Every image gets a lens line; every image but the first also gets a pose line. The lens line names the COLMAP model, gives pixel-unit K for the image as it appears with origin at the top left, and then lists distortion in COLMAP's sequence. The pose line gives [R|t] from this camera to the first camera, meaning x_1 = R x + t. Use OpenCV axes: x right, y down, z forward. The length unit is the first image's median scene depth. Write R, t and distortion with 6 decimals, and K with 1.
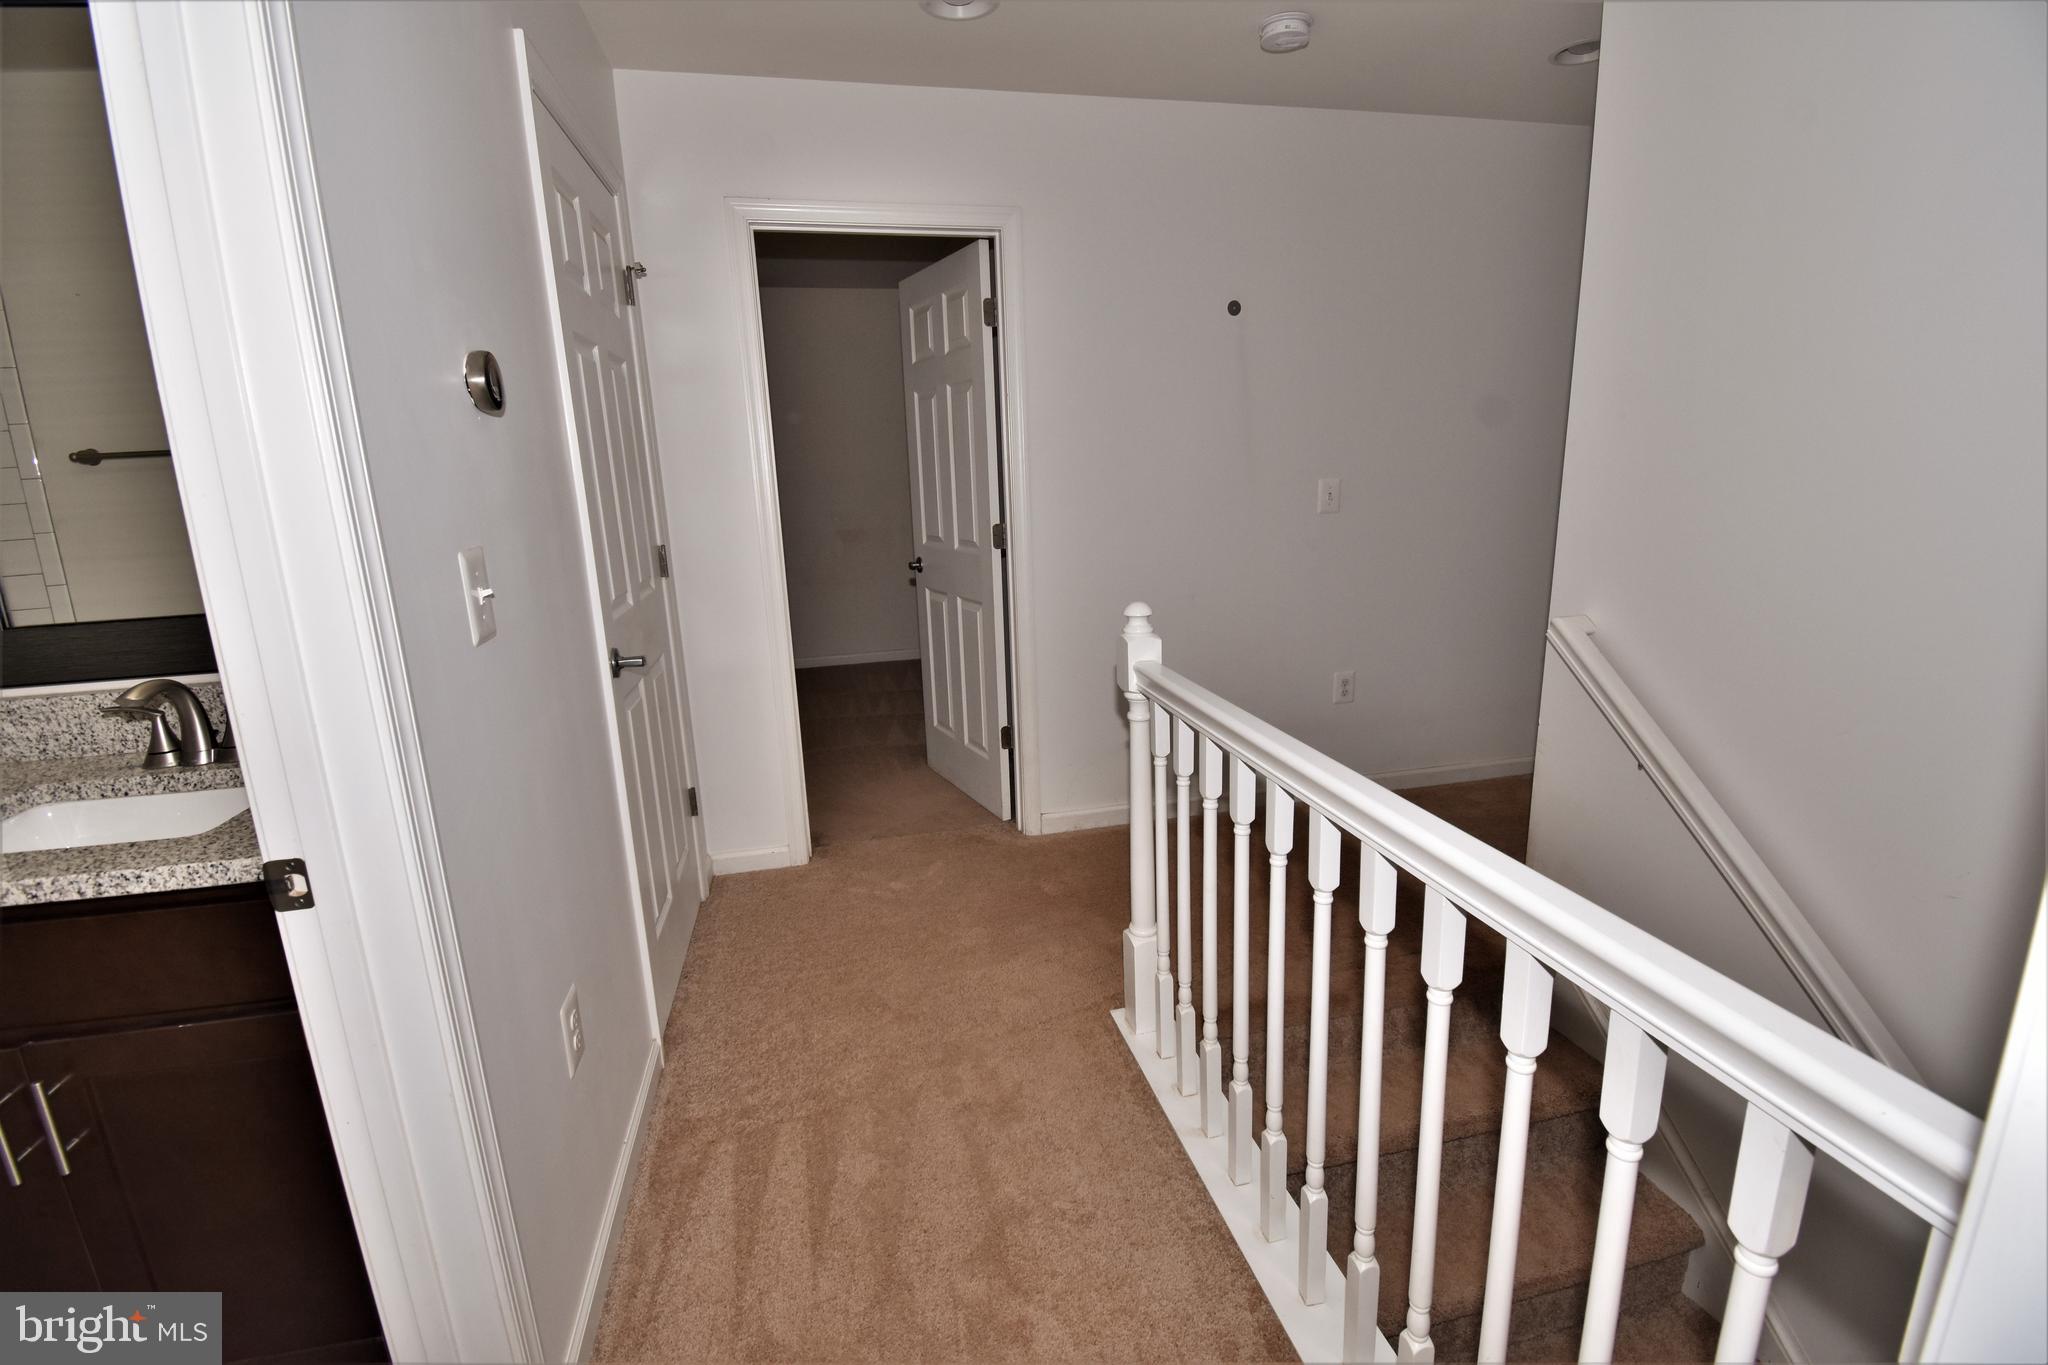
lens RADIAL K [[912.6, 0, 1027.6], [0, 912.6, 670.9], [0, 0, 1]] dist [0.001222, -0.014042]
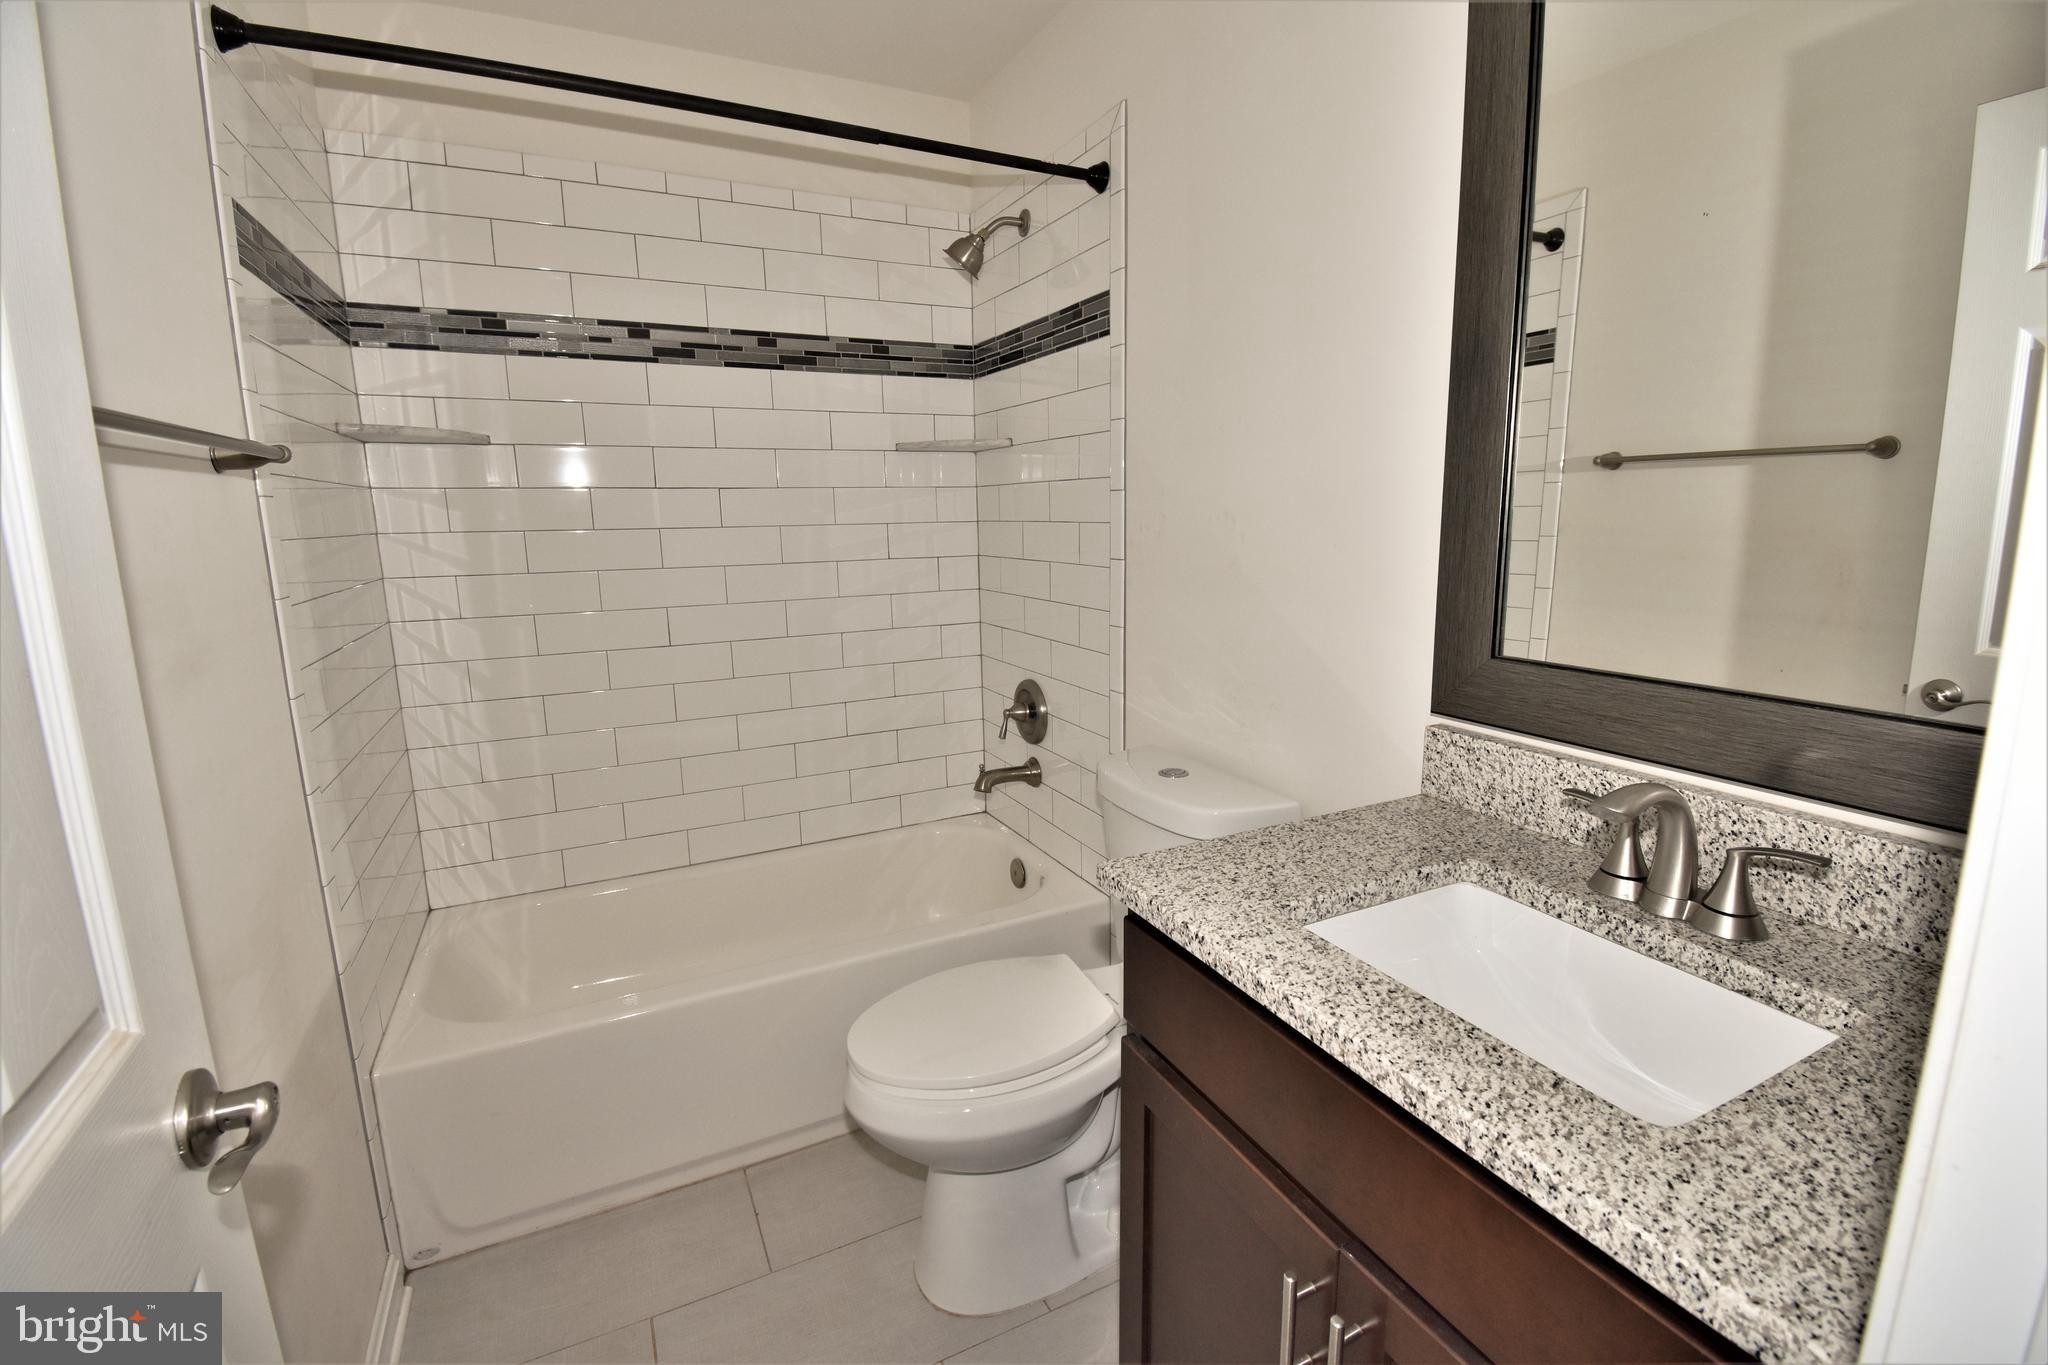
lens RADIAL K [[891.9, 0, 1017.8], [0, 891.9, 659.0], [0, 0, 1]] dist [0.009113, -0.020825]
pose [[0.221182, 0.190506, -0.956444, -0.457575], [-0.209969, 0.967037, 0.144060, -0.075473], [0.952361, 0.168960, 0.253891, 0.374186]]
